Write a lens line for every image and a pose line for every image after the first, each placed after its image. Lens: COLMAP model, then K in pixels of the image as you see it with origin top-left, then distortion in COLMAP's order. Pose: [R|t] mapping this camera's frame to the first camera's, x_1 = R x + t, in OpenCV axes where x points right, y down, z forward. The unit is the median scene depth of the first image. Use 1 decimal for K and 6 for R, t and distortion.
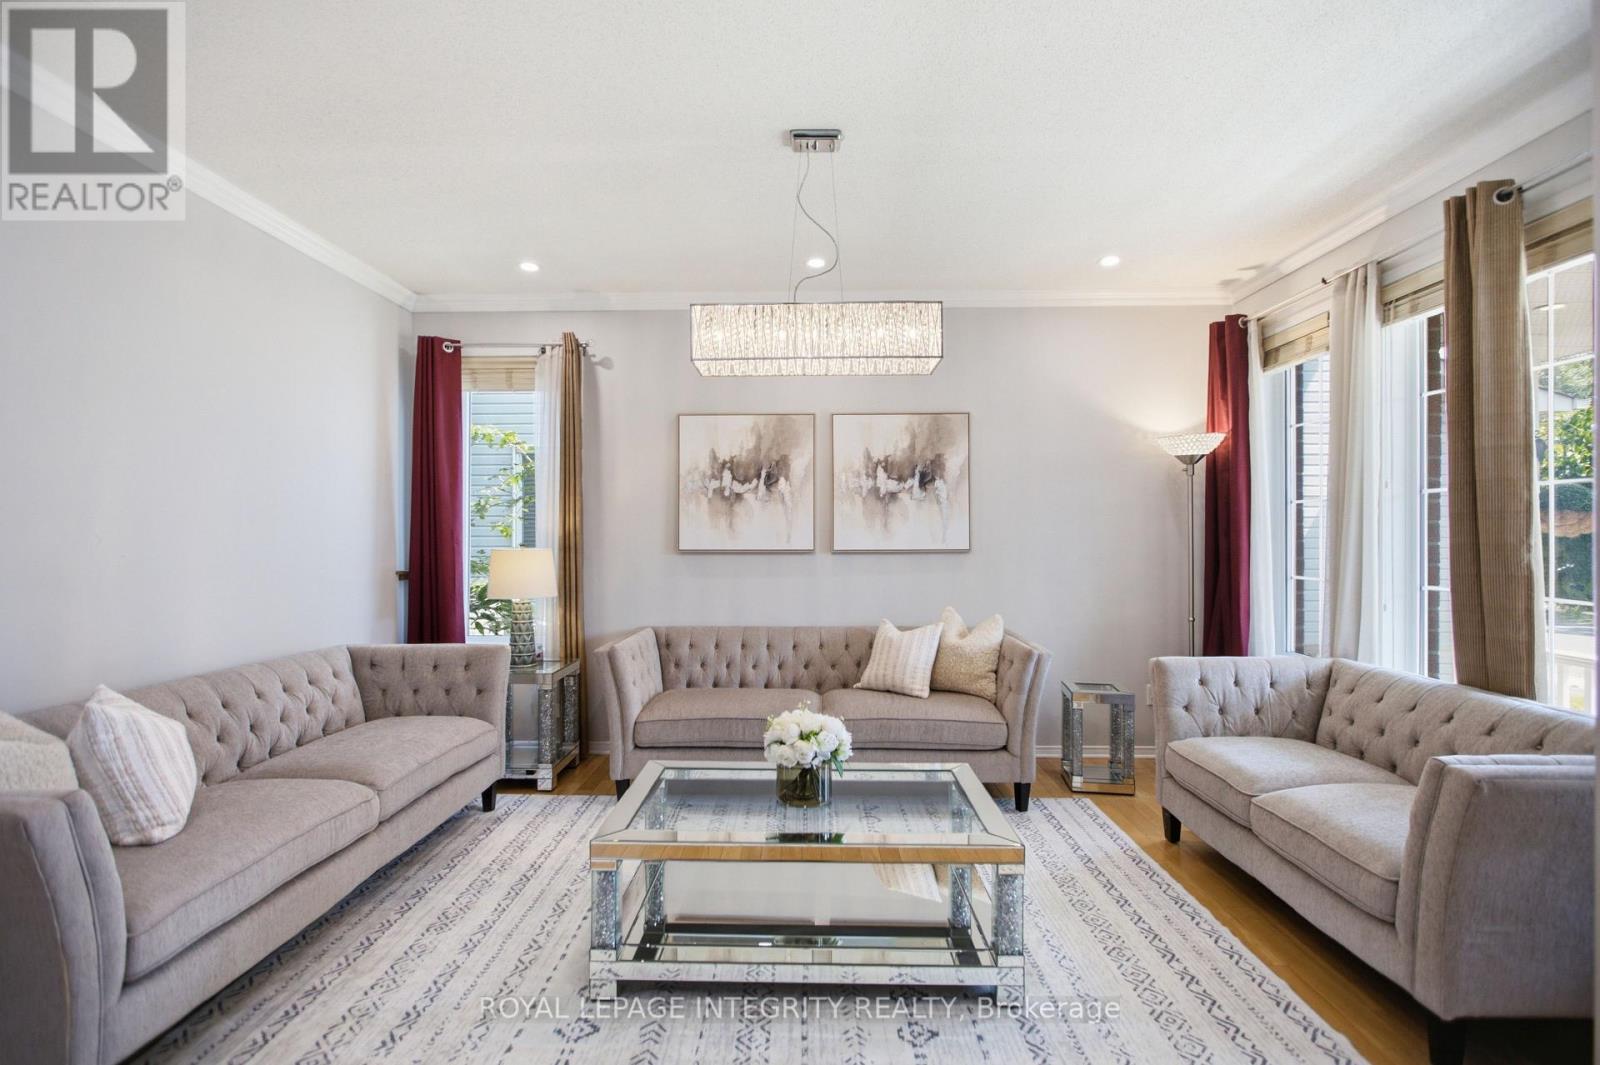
lens RADIAL K [[728.4, 0, 801.7], [0, 728.4, 530.0], [0, 0, 1]] dist [-0.000859, 0.000100]
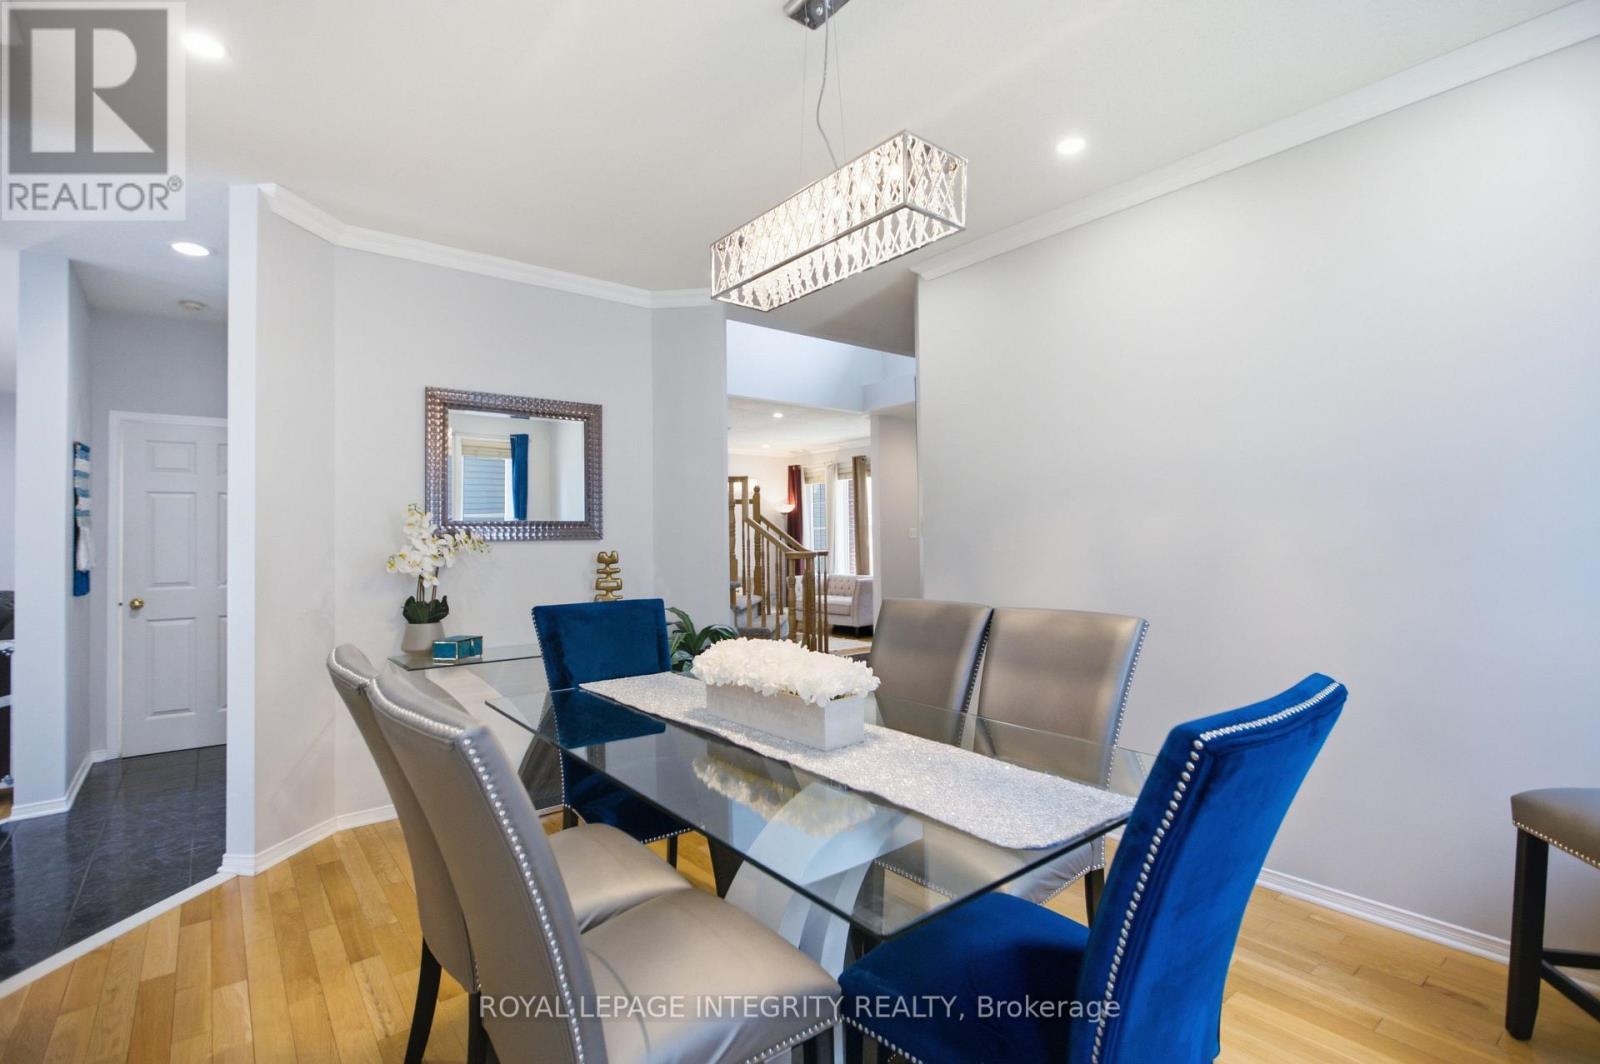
lens RADIAL K [[728.4, 0, 803.2], [0, 728.4, 534.5], [0, 0, 1]] dist [-0.000859, 0.000100]
pose [[0.775890, -0.001532, 0.630866, -1.293561], [0.009975, 0.999902, -0.009840, 0.014885], [-0.630789, 0.013928, 0.775829, -1.347525]]
